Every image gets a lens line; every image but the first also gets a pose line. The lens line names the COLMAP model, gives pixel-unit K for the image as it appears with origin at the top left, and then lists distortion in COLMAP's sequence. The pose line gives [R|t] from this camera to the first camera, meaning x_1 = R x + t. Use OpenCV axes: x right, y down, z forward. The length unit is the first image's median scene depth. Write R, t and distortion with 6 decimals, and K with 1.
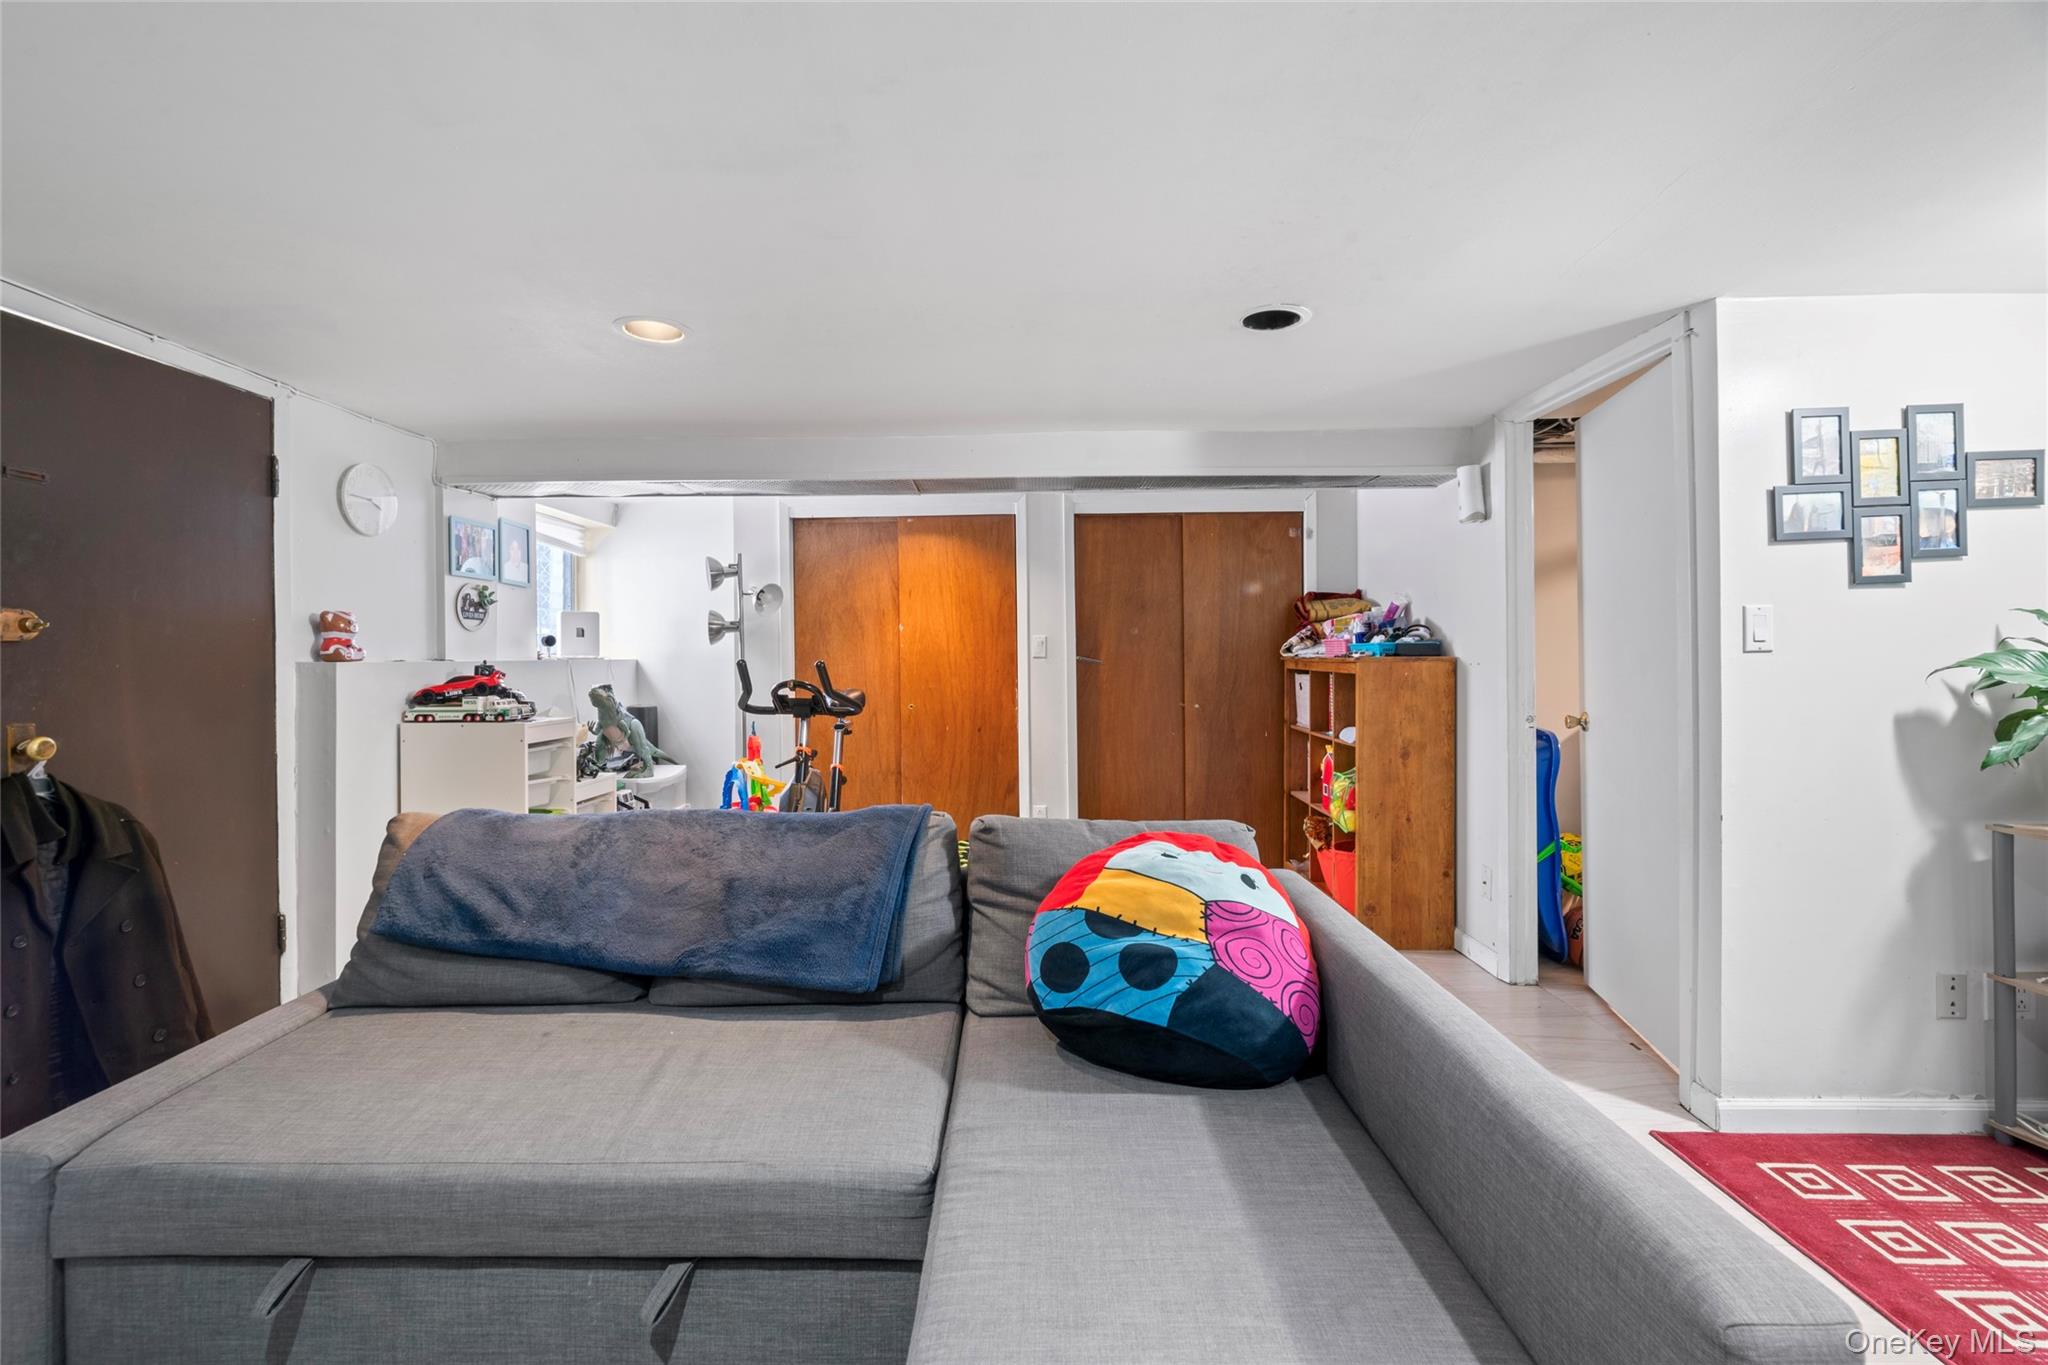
lens RADIAL K [[897.0, 0, 1014.8], [0, 897.0, 655.6], [0, 0, 1]] dist [-0.000890, -0.000316]
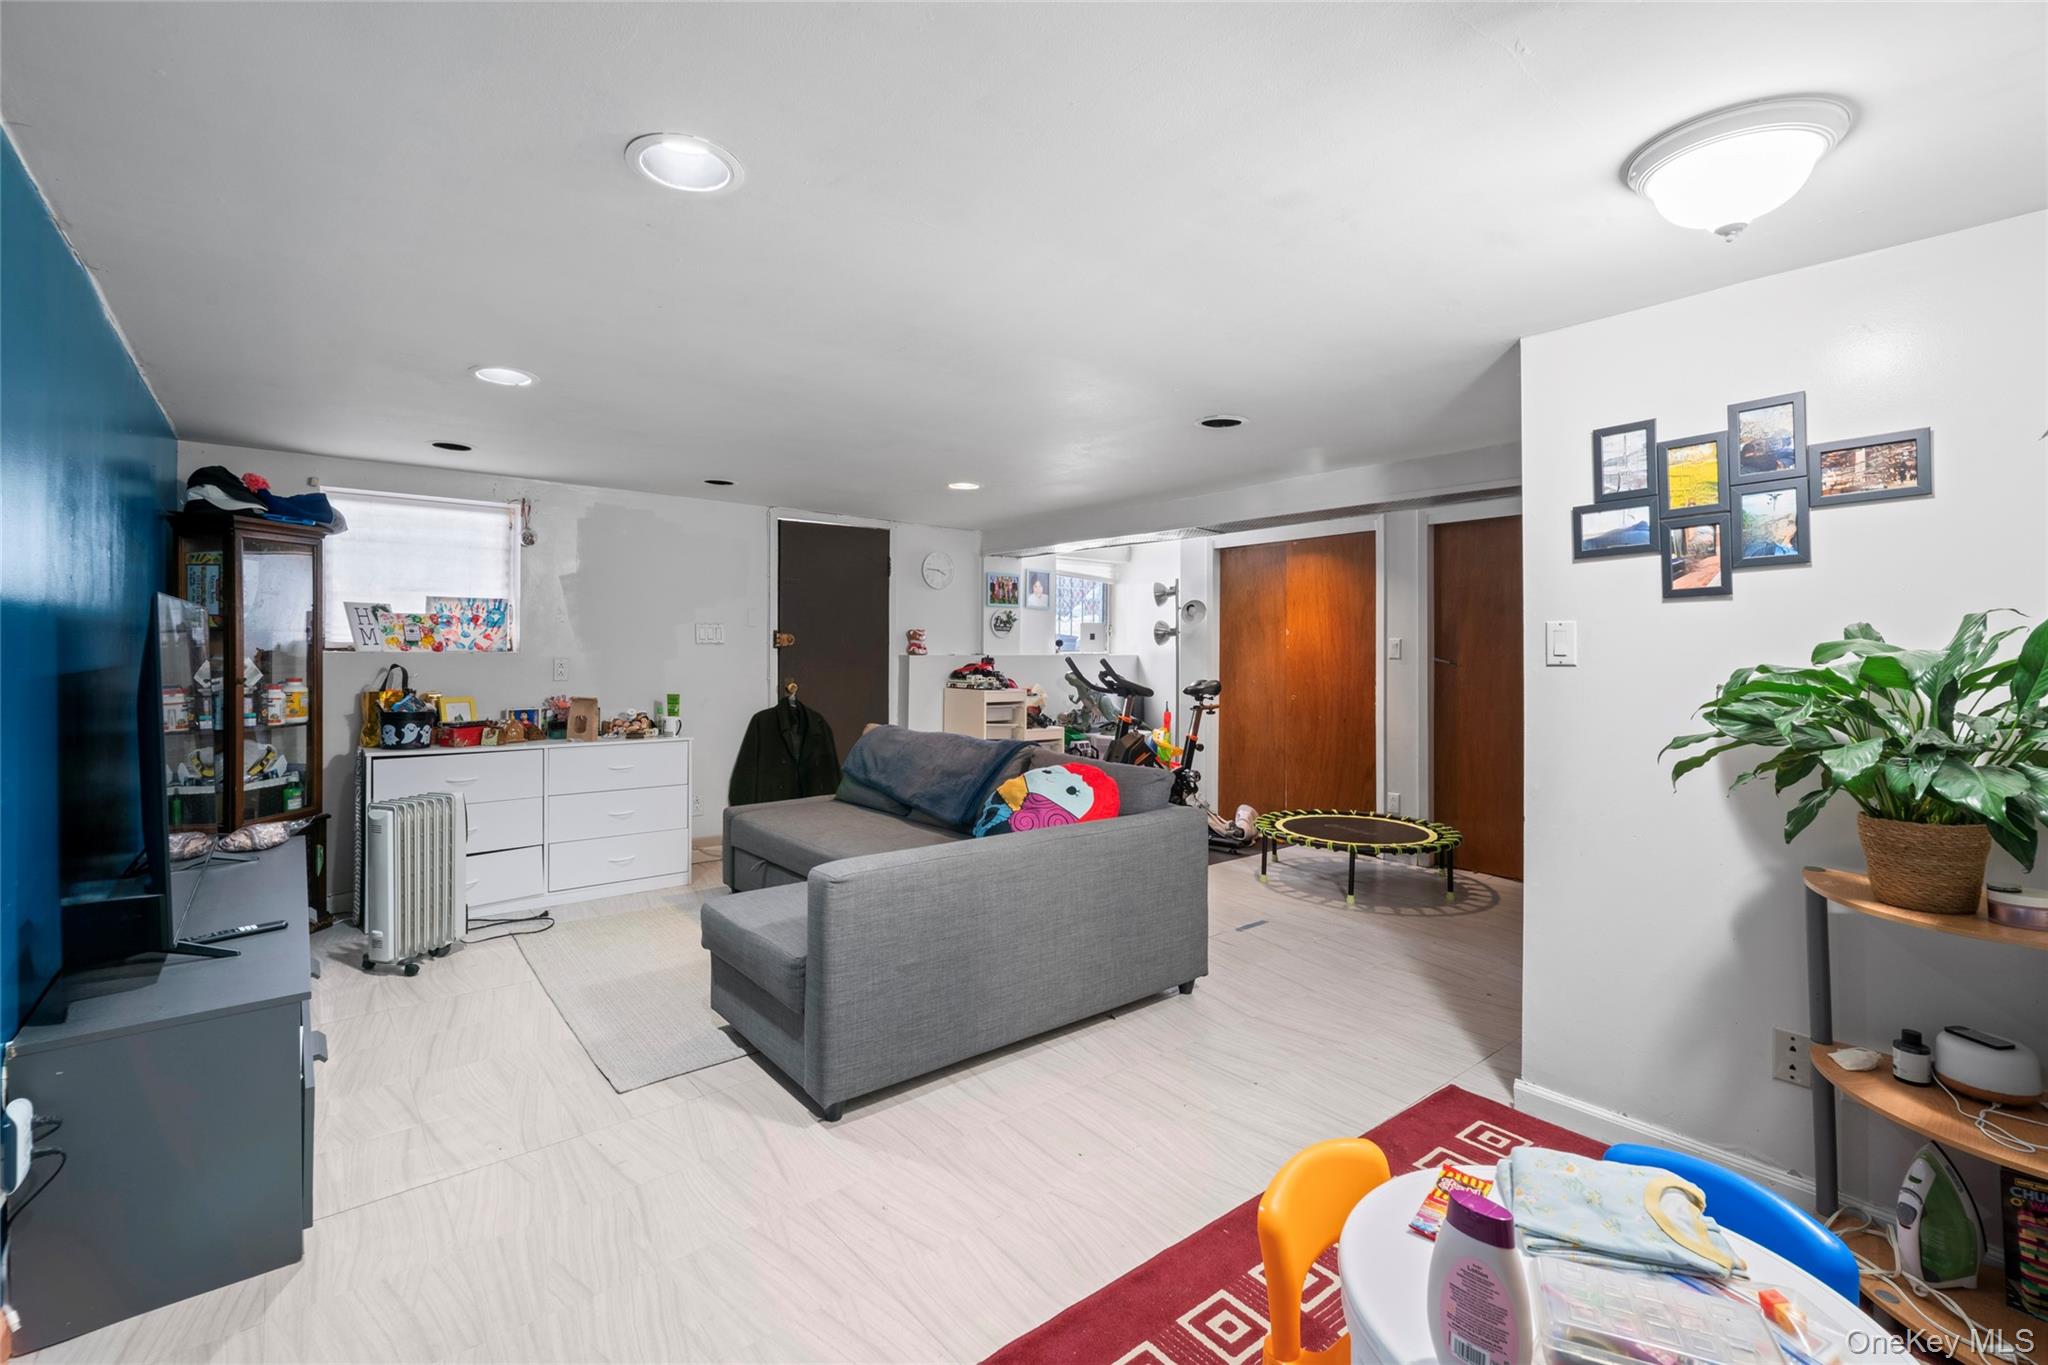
lens RADIAL K [[916.0, 0, 998.9], [0, 916.0, 642.9], [0, 0, 1]] dist [-0.001325, -0.000059]
pose [[0.630033, 0.003552, -0.776561, 0.939873], [-0.007497, 0.999971, -0.001508, -0.018318], [0.776532, 0.006772, 0.630041, -0.138748]]
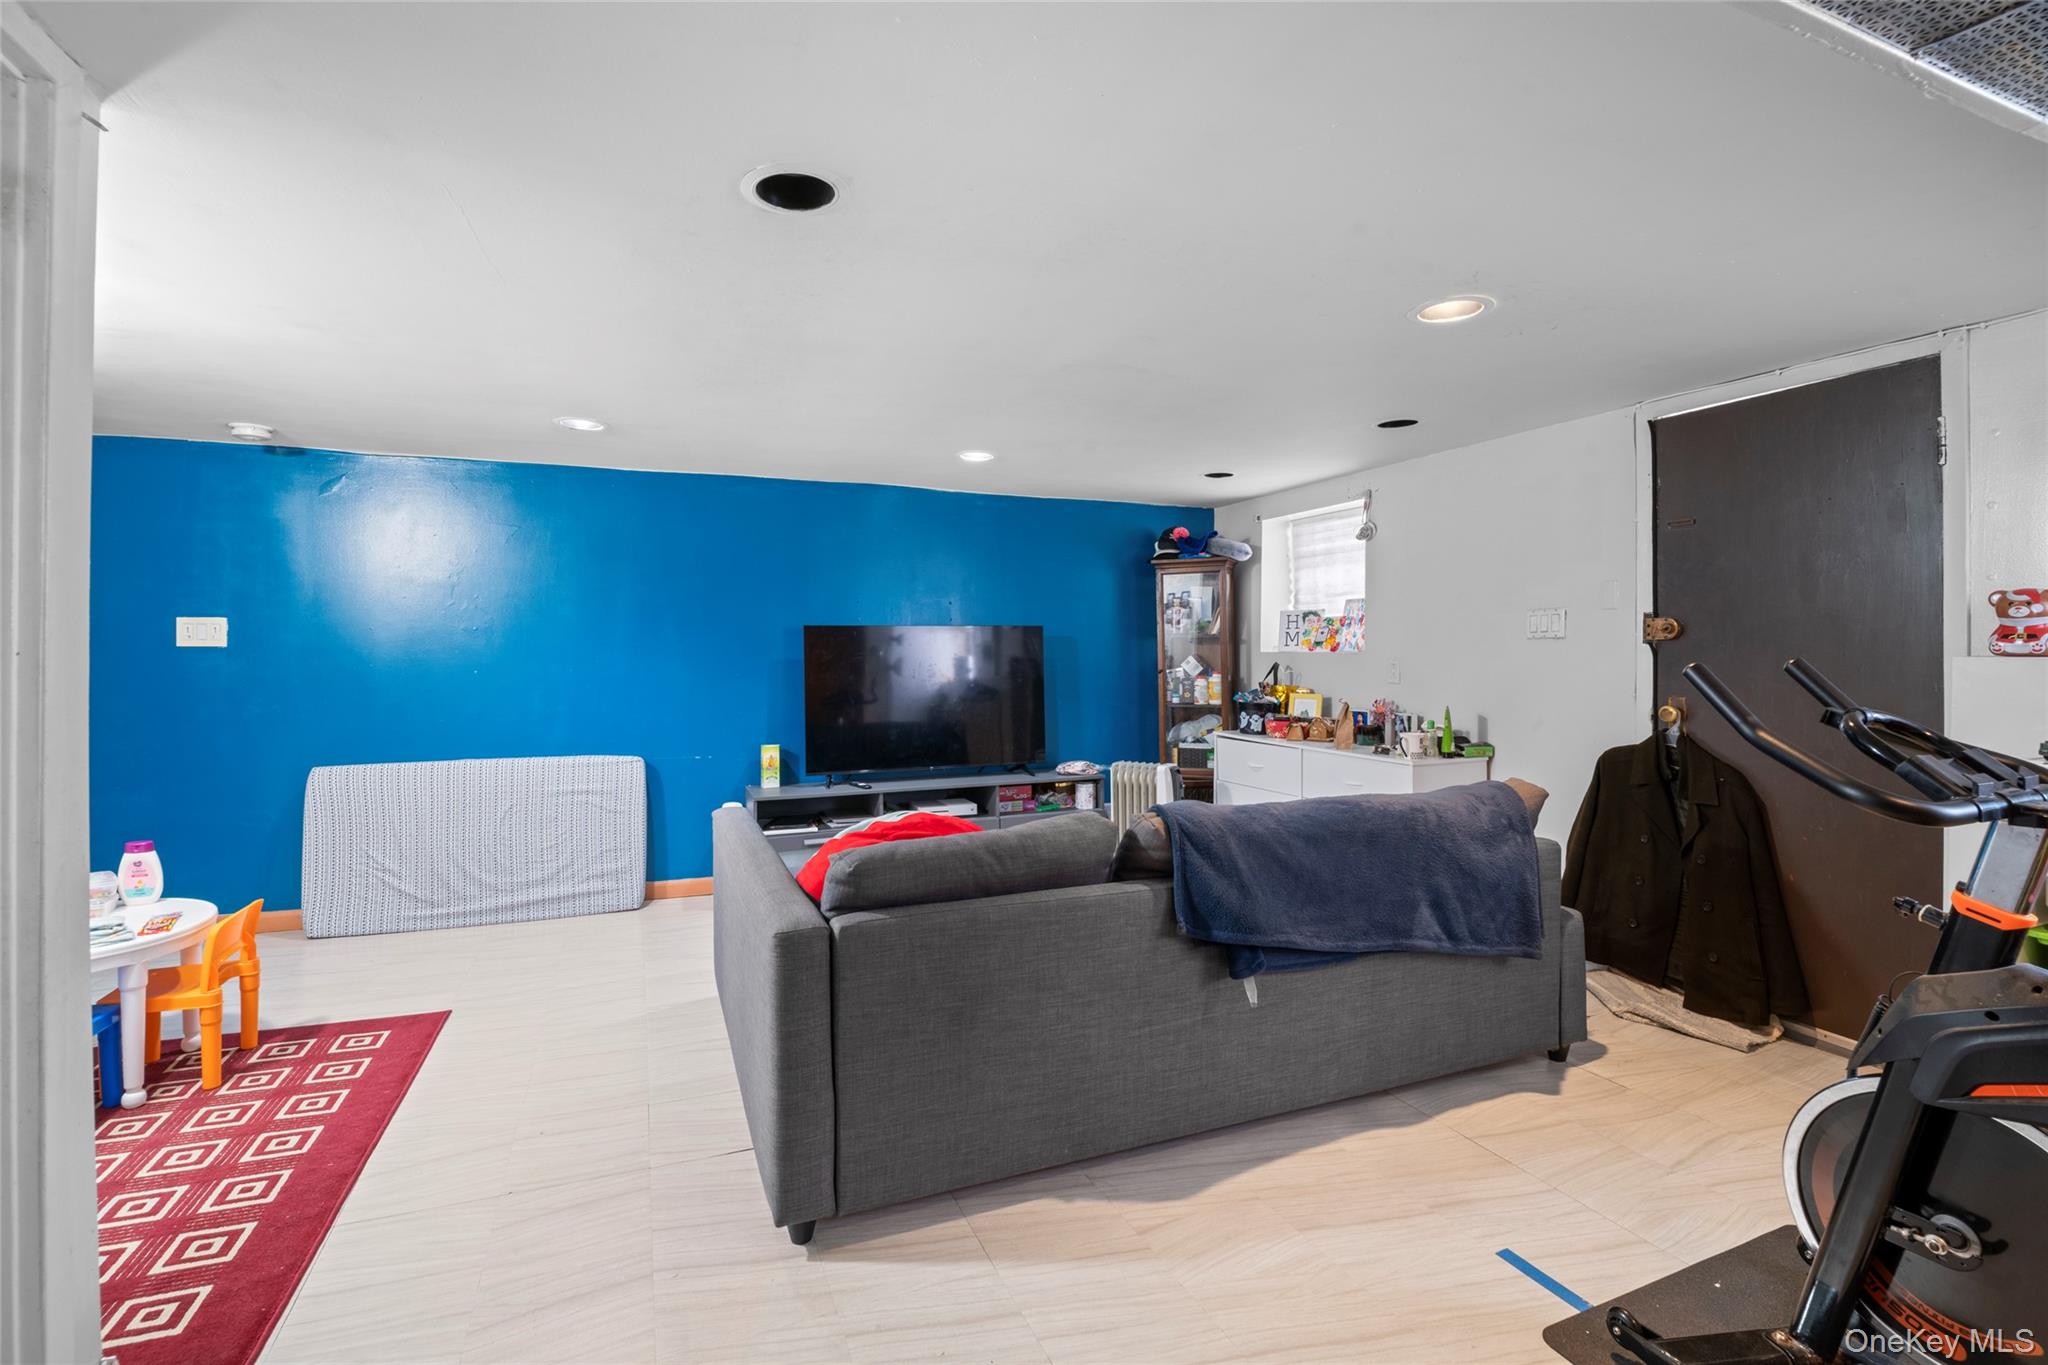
lens RADIAL K [[897.0, 0, 1014.8], [0, 897.0, 655.6], [0, 0, 1]] dist [-0.000890, -0.000316]
pose [[-0.920832, 0.012820, -0.389748, 0.313602], [0.010573, 0.999913, 0.007910, -0.010175], [0.389816, 0.003163, -0.920888, 1.362689]]
